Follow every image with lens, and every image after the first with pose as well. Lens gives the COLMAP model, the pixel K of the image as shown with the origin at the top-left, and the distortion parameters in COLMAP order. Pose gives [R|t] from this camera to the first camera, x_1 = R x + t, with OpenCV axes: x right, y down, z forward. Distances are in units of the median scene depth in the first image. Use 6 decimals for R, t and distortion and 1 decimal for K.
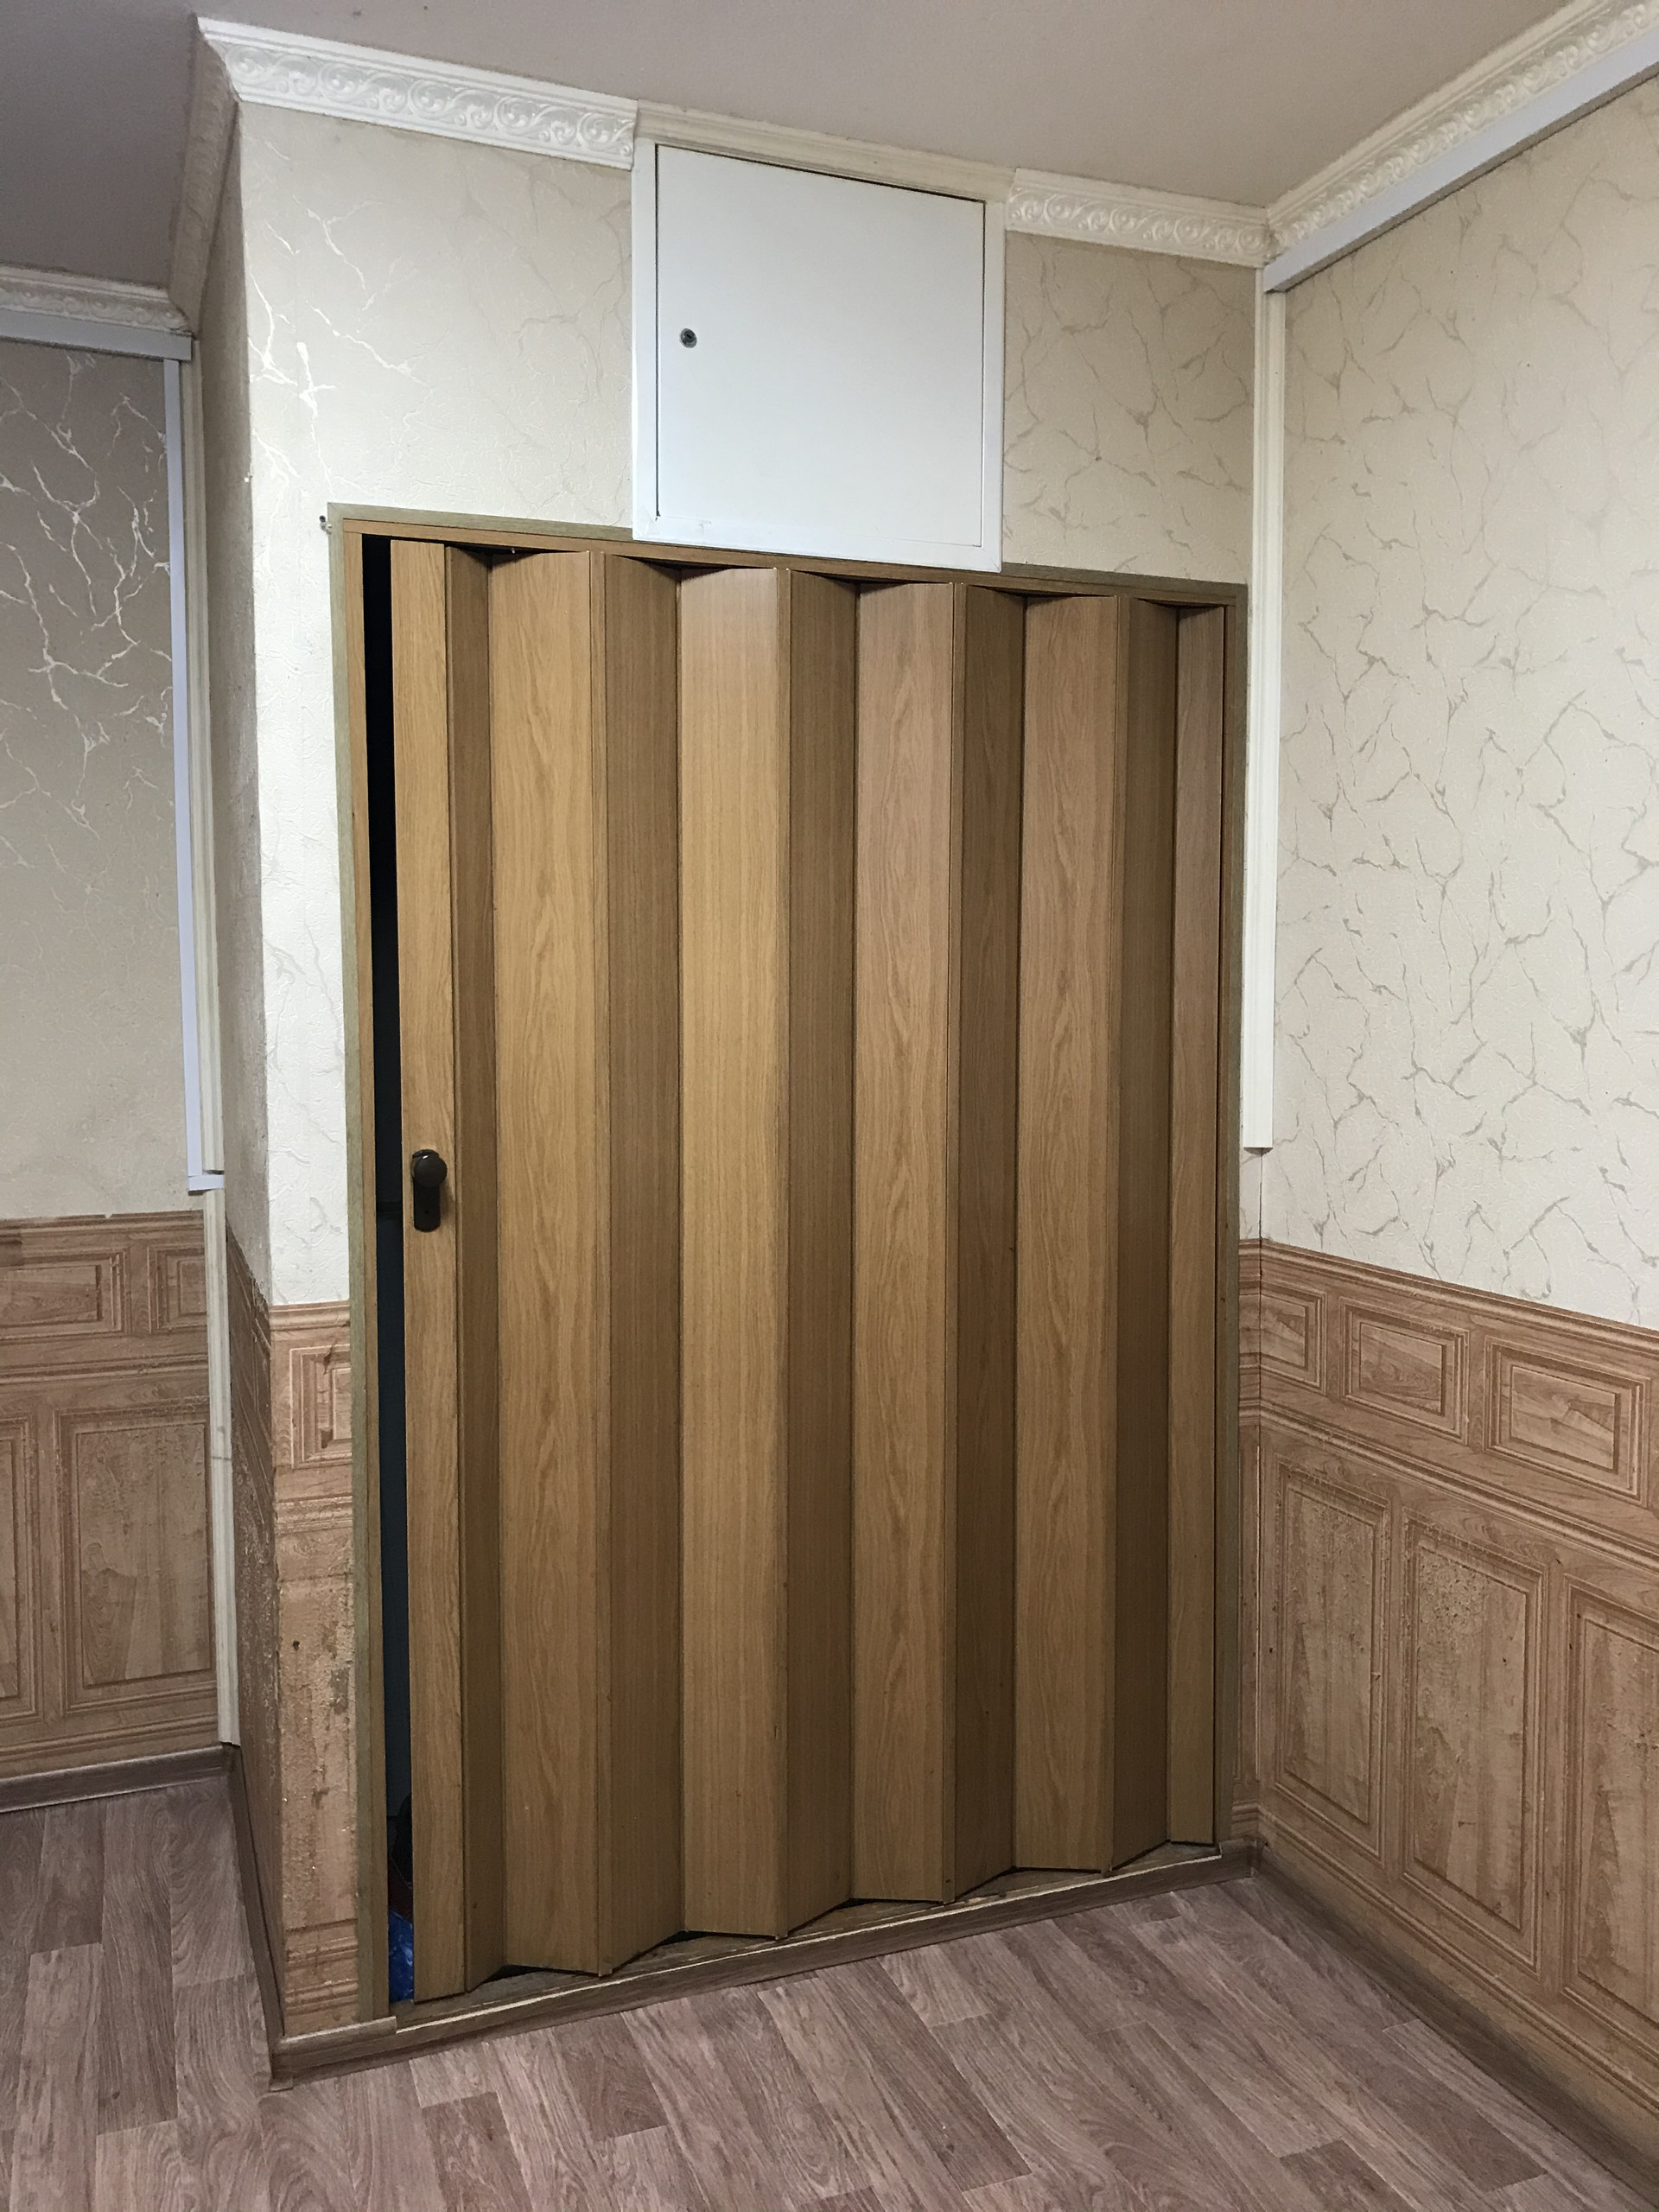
lens RADIAL K [[1862.1, 0, 832.8], [0, 1862.1, 1105.1], [0, 0, 1]] dist [0.055657, -0.054127]
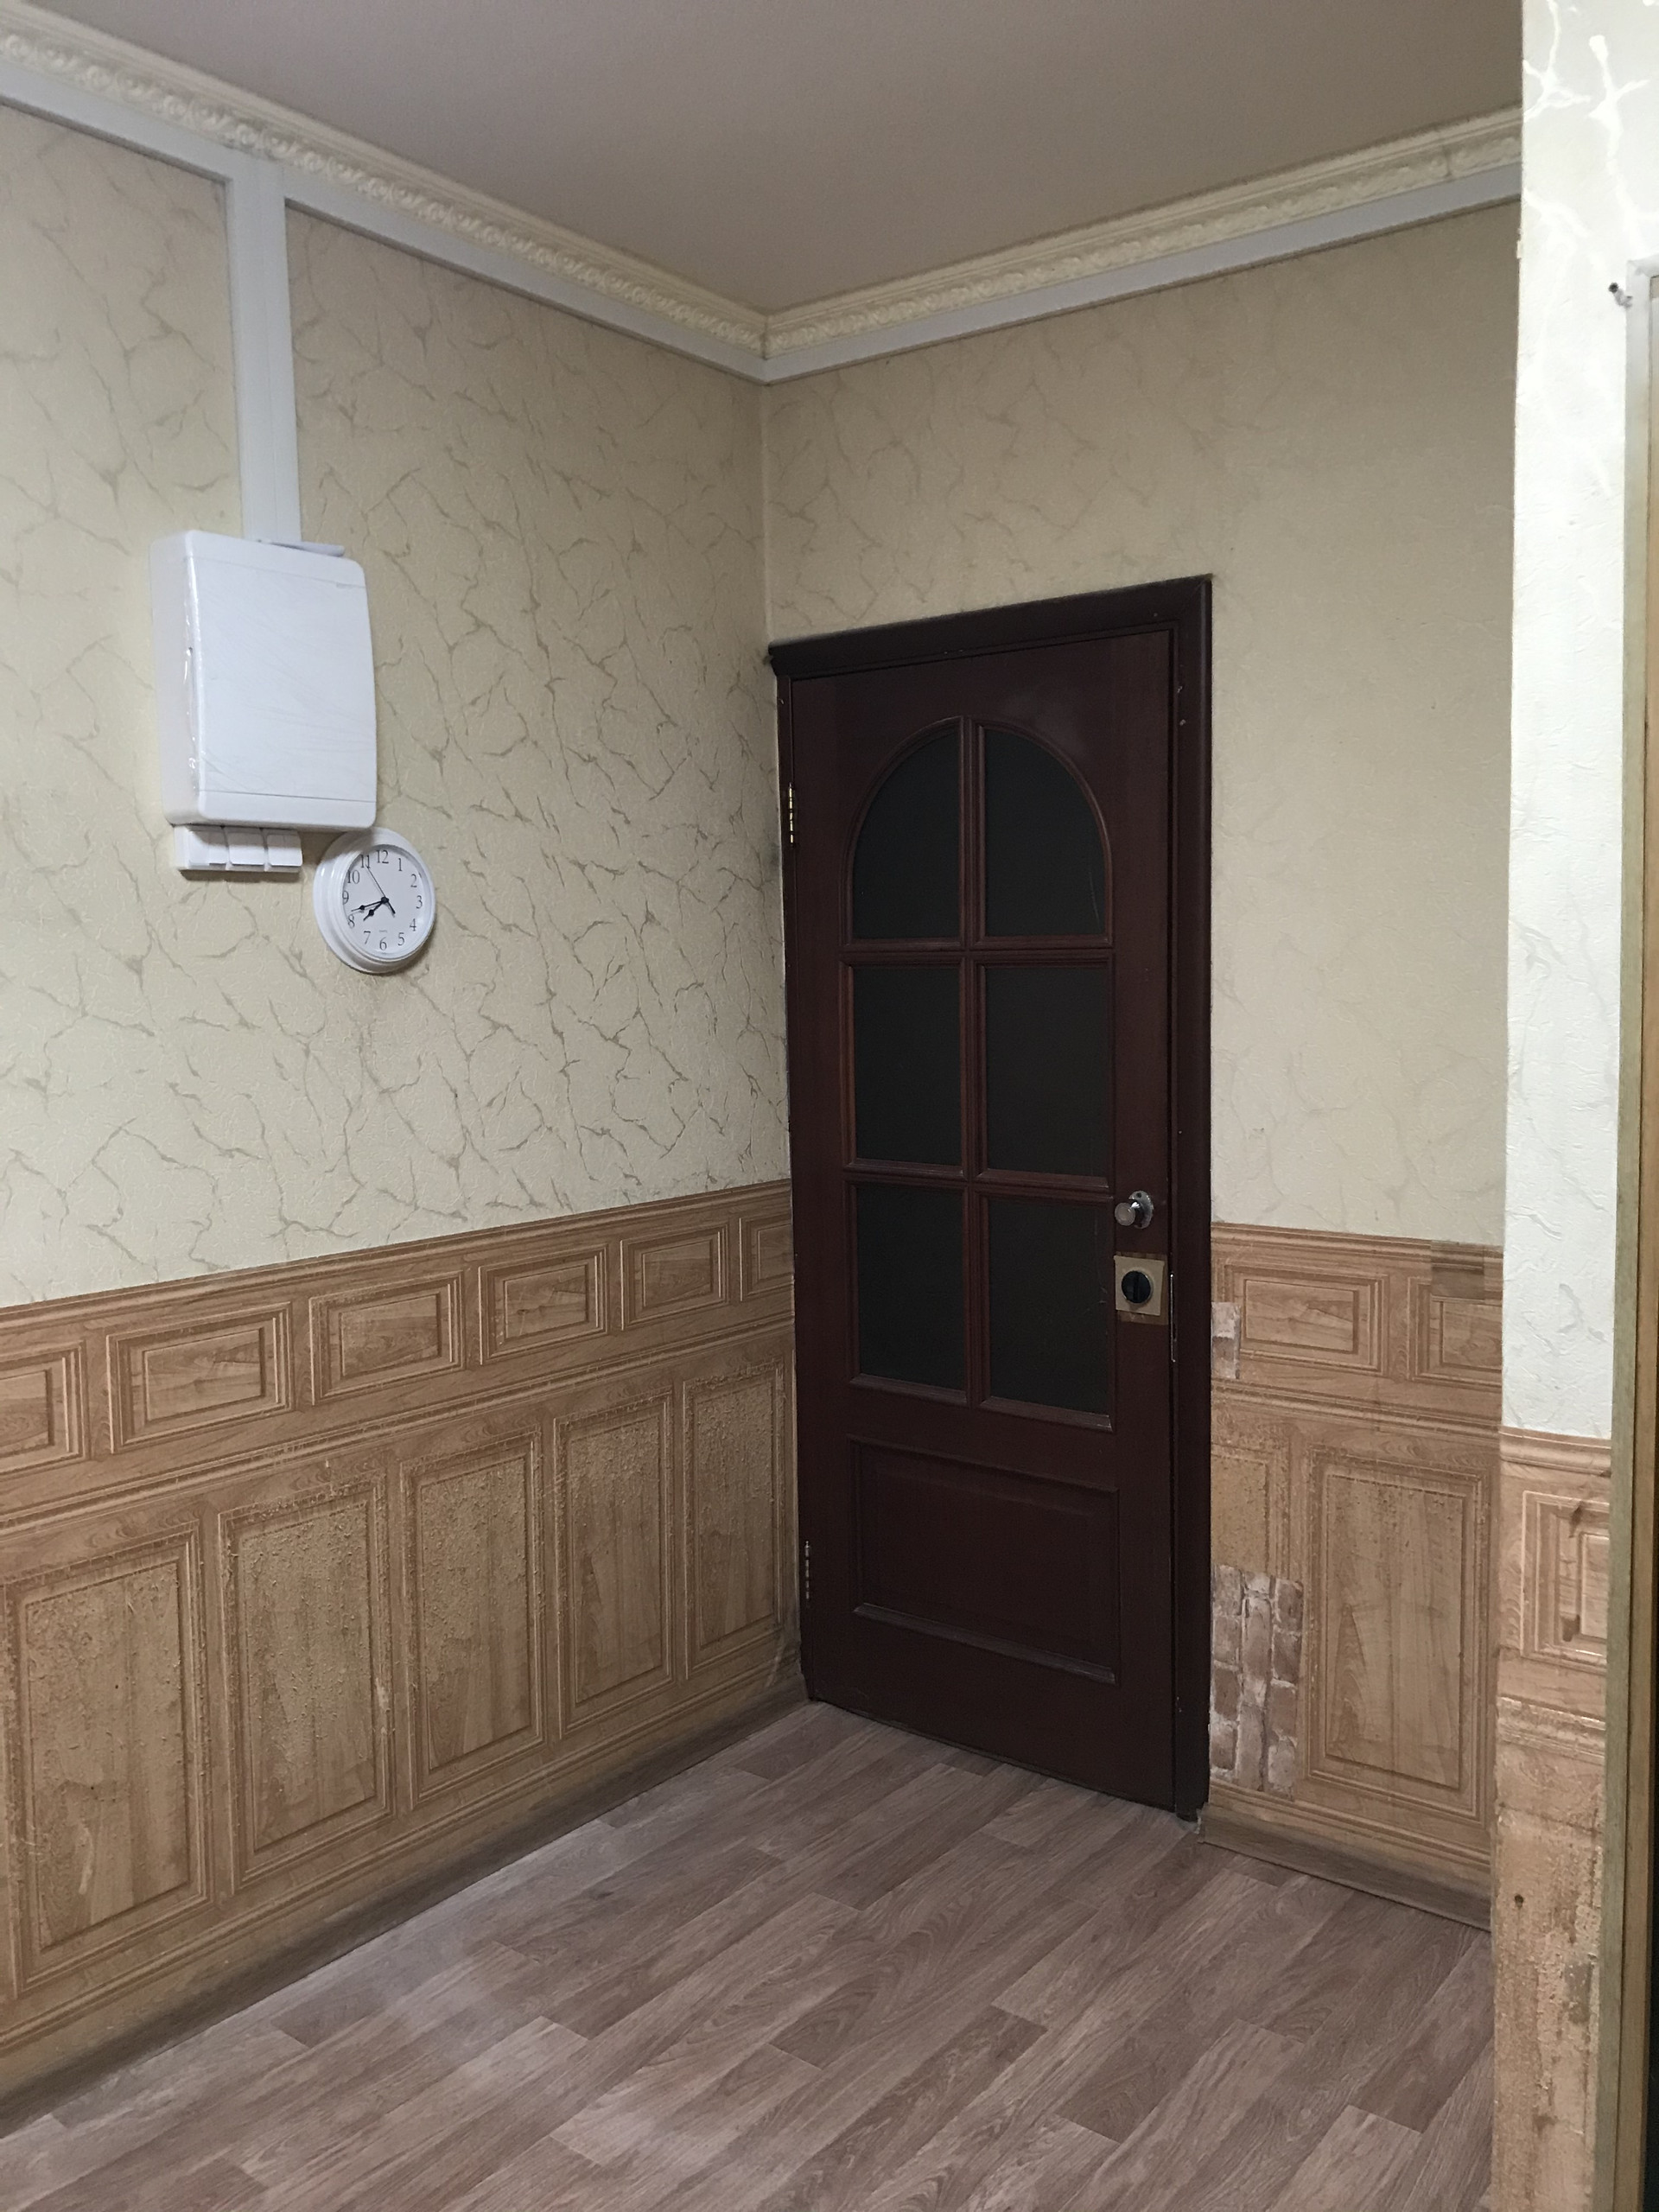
lens RADIAL K [[1862.1, 0, 827.3], [0, 1862.1, 1107.5], [0, 0, 1]] dist [0.055657, -0.054127]
pose [[0.508554, 0.063268, -0.858703, 0.178153], [-0.045148, 0.997884, 0.046784, -0.036354], [0.859846, 0.014976, 0.510334, 0.399206]]
